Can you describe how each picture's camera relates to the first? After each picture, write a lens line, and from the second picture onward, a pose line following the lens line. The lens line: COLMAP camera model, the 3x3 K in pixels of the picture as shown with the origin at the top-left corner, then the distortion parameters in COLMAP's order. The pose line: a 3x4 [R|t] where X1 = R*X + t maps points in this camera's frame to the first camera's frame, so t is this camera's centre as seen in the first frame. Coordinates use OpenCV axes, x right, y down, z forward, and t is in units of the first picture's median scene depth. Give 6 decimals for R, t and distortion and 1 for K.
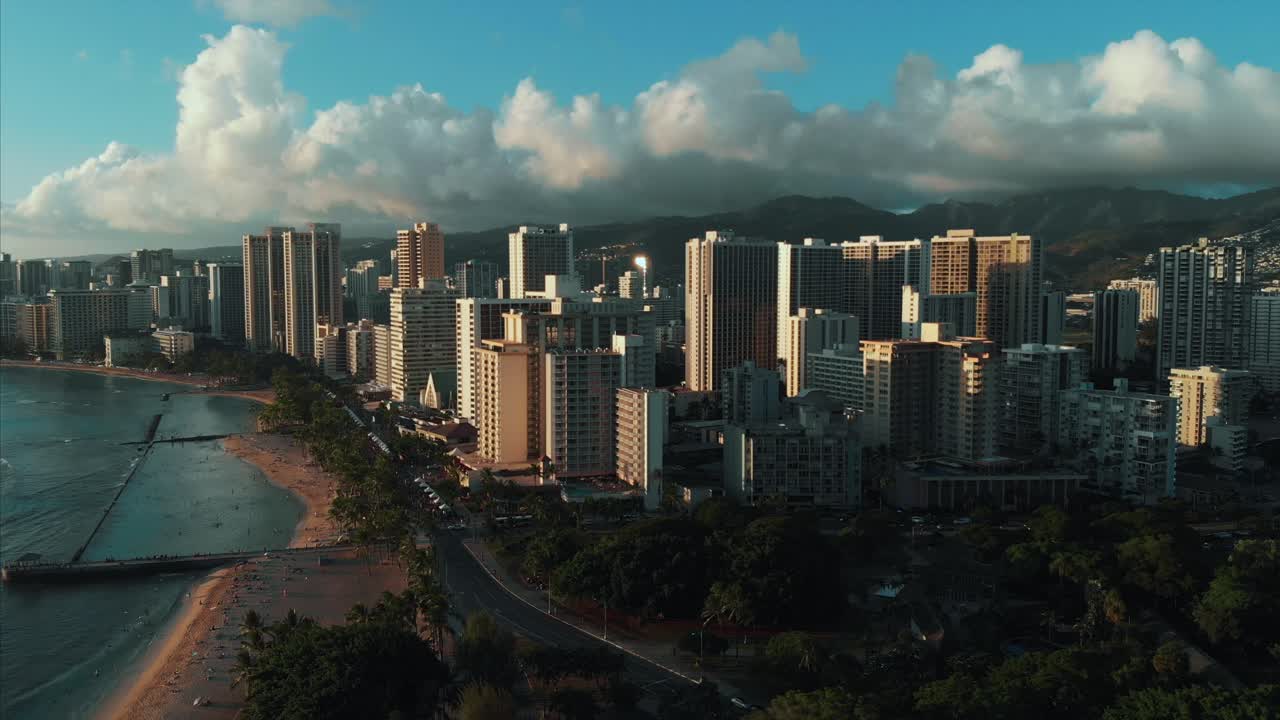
lens RADIAL K [[1026.4, 0, 640.0], [0, 1026.4, 360.0], [0, 0, 1]] dist [0.149455, -0.363670]
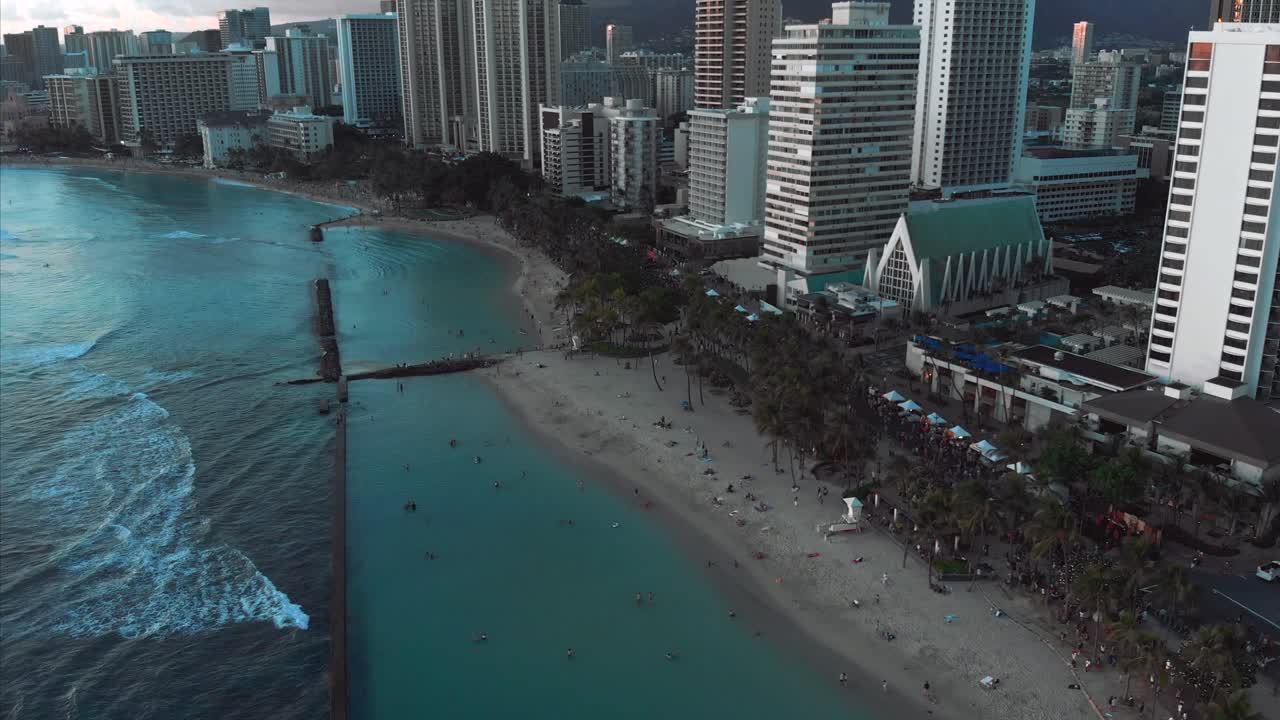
lens RADIAL K [[1026.4, 0, 640.0], [0, 1026.4, 360.0], [0, 0, 1]] dist [0.149455, -0.363670]
pose [[0.997022, 0.017606, -0.075083, -0.188726], [-0.001759, 0.978530, 0.206099, -0.012536], [0.077100, -0.205353, 0.975646, 0.354836]]
